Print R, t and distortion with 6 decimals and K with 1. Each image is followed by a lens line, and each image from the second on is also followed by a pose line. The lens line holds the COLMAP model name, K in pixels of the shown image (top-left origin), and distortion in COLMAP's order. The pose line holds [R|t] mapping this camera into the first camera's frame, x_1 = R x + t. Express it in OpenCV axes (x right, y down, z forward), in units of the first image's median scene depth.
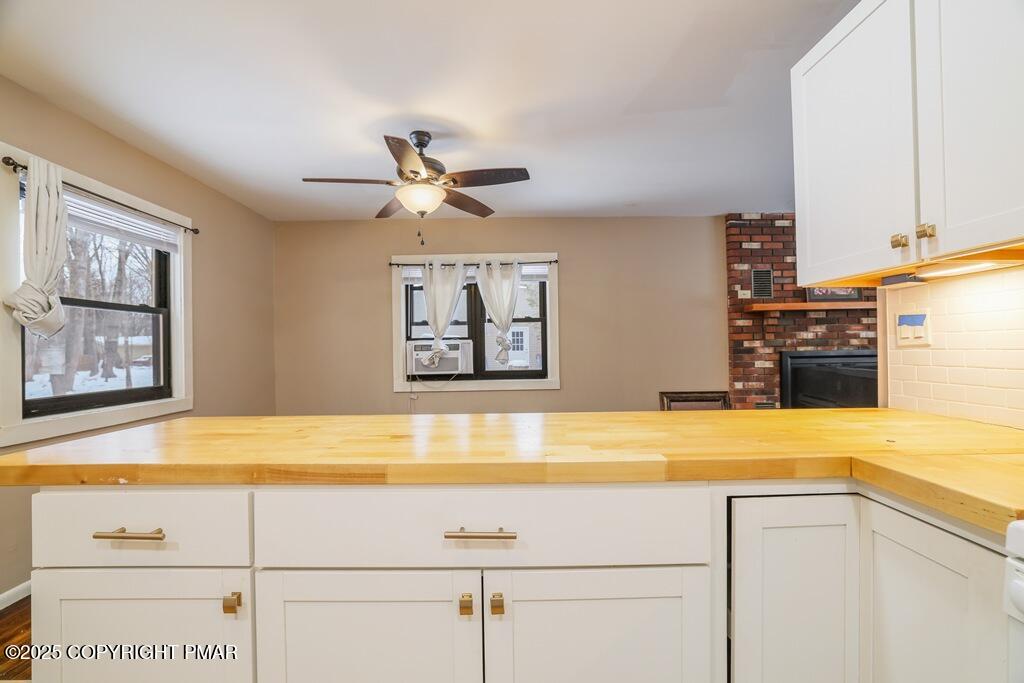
lens RADIAL K [[451.6, 0, 512.2], [0, 451.6, 344.1], [0, 0, 1]] dist [-0.037751, 0.009983]
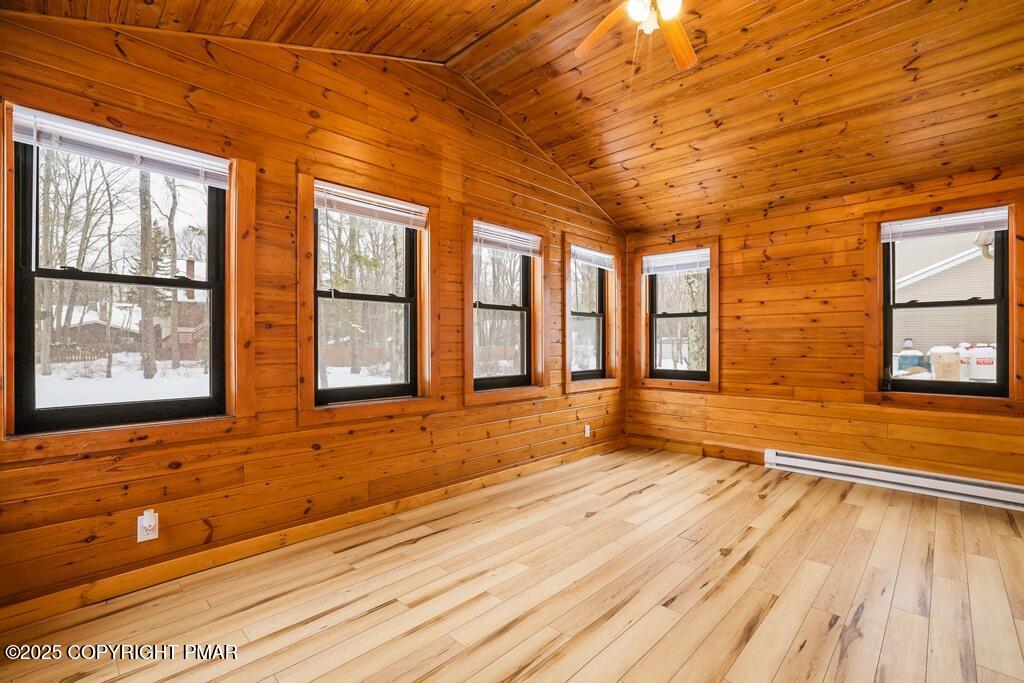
lens RADIAL K [[451.6, 0, 510.5], [0, 451.6, 345.2], [0, 0, 1]] dist [-0.037751, 0.009983]
pose [[0.716417, 0.007701, -0.697630, -0.009296], [0.002947, 0.999897, 0.014065, 0.000790], [0.697666, -0.012132, 0.716320, 0.162660]]
